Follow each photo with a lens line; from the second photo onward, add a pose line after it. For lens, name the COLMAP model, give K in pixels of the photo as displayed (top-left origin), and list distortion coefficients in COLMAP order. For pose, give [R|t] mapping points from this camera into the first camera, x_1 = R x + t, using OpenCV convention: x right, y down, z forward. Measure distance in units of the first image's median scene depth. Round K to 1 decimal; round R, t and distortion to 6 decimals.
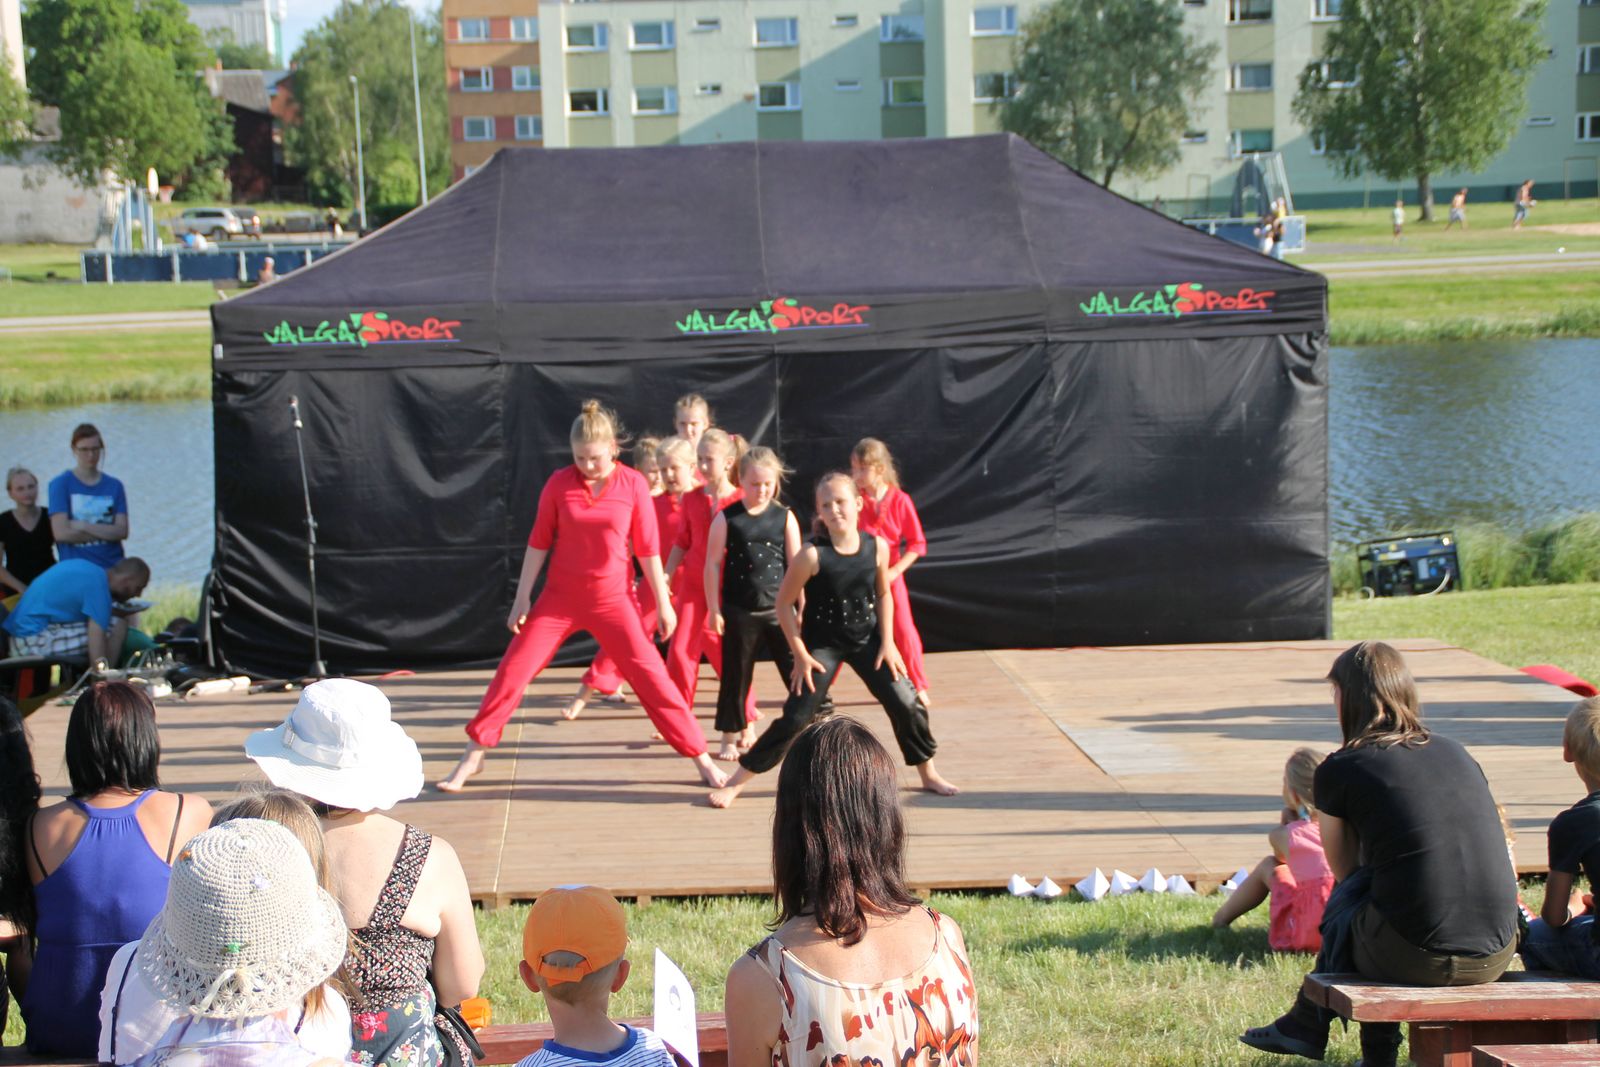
lens RADIAL K [[3103.4, 0, 800.0], [0, 3103.4, 533.5], [0, 0, 1]] dist [0.293886, 0.582060]
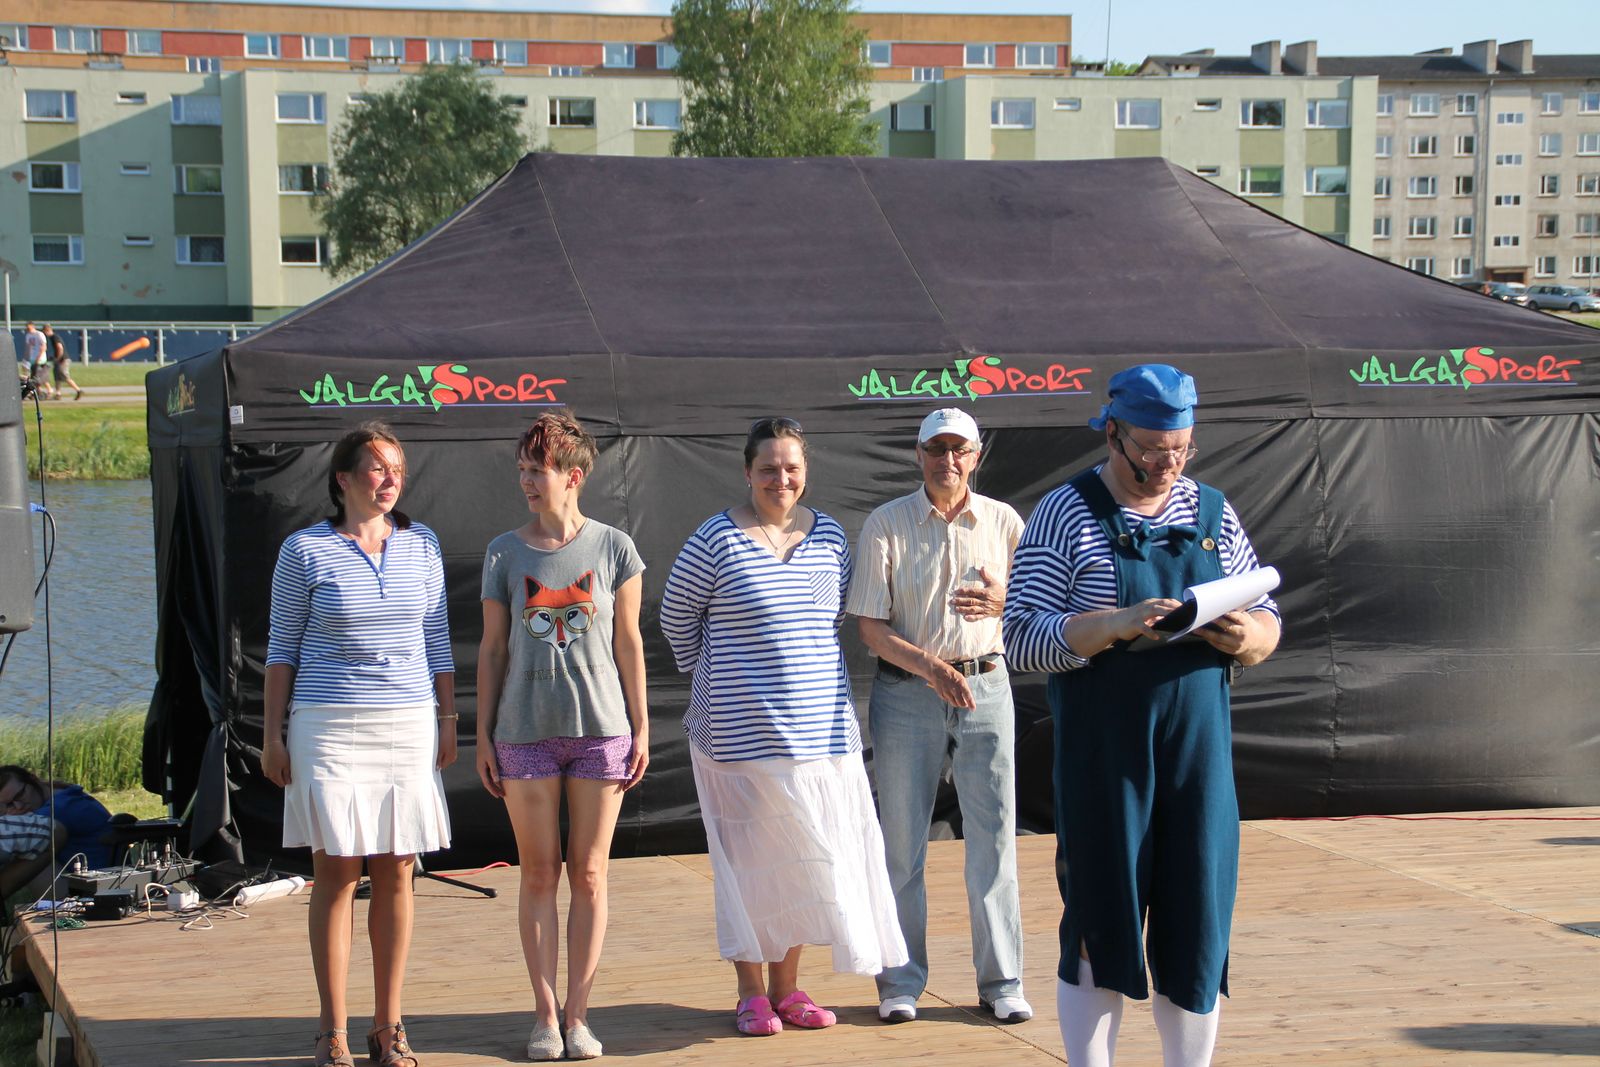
lens RADIAL K [[3195.5, 0, 777.4], [0, 3195.5, 537.2], [0, 0, 1]] dist [0.306235, 0.605365]
pose [[0.967776, 0.007123, 0.251712, -0.247843], [0.002494, 0.999280, -0.037867, -0.002465], [-0.251800, 0.037275, 0.967061, 0.264139]]
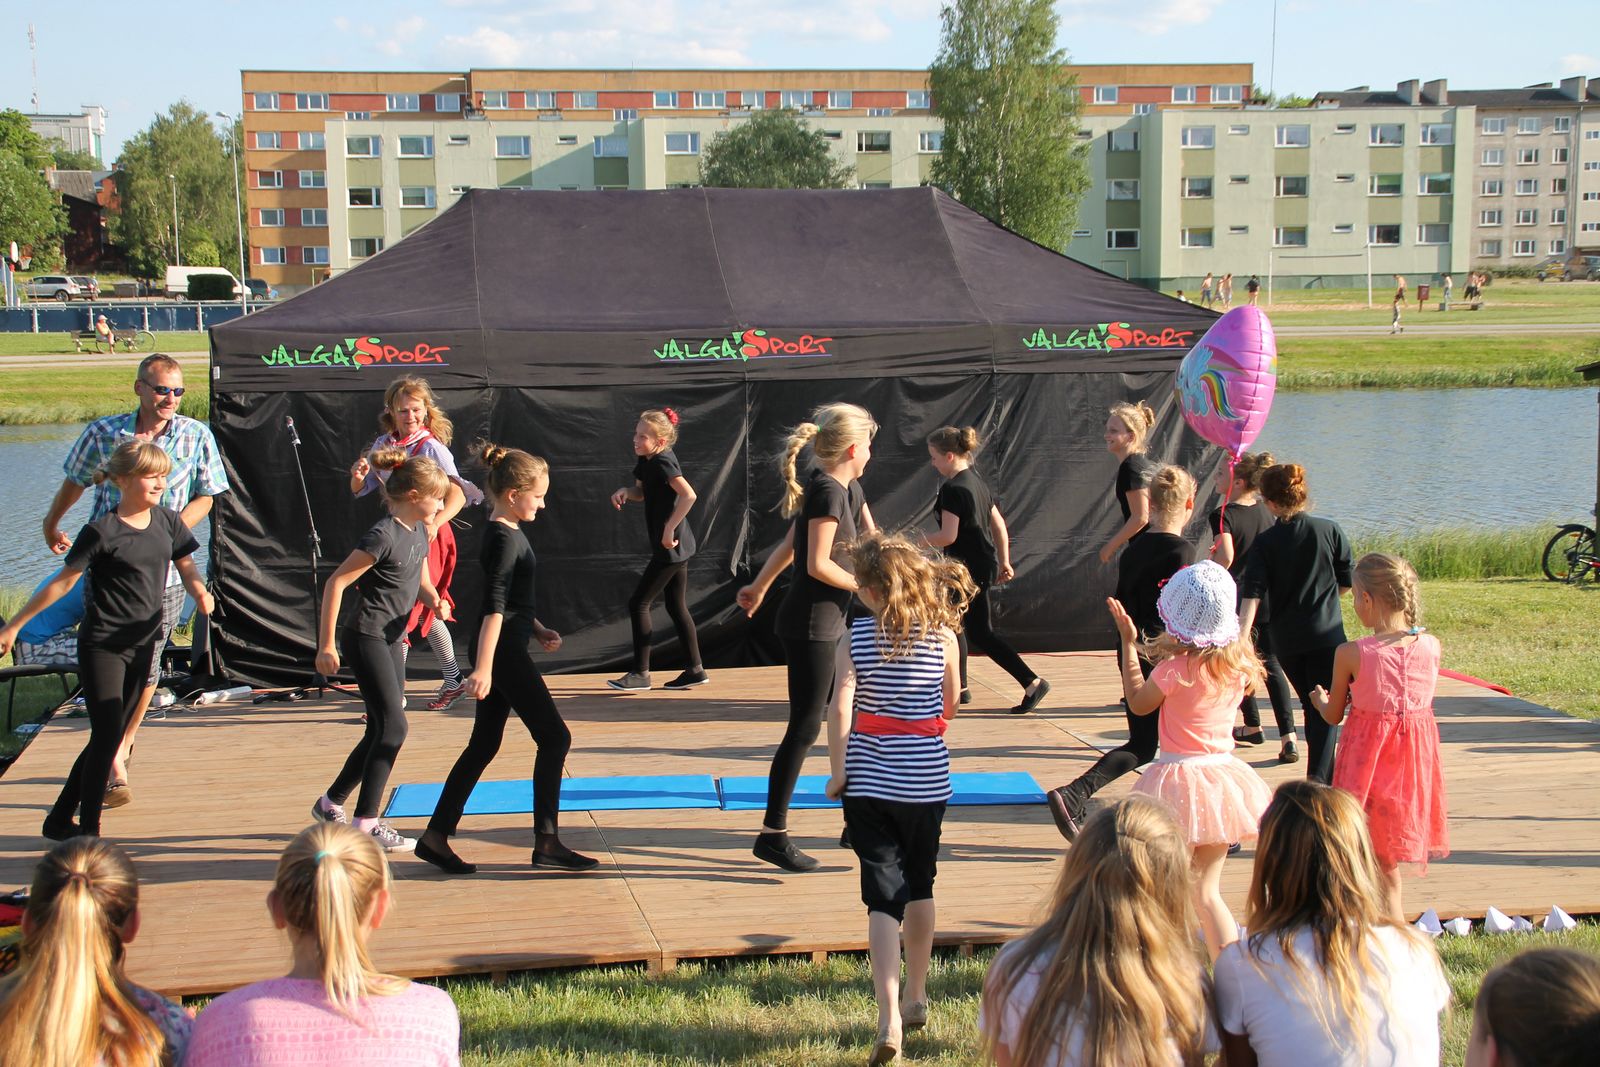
lens RADIAL K [[2317.2, 0, 800.0], [0, 2317.2, 533.5], [0, 0, 1]] dist [0.063279, 0.356810]
pose [[0.991320, 0.003744, 0.131419, -0.093990], [-0.003681, 0.999993, -0.000717, -0.004598], [-0.131420, 0.000227, 0.991327, 0.204187]]
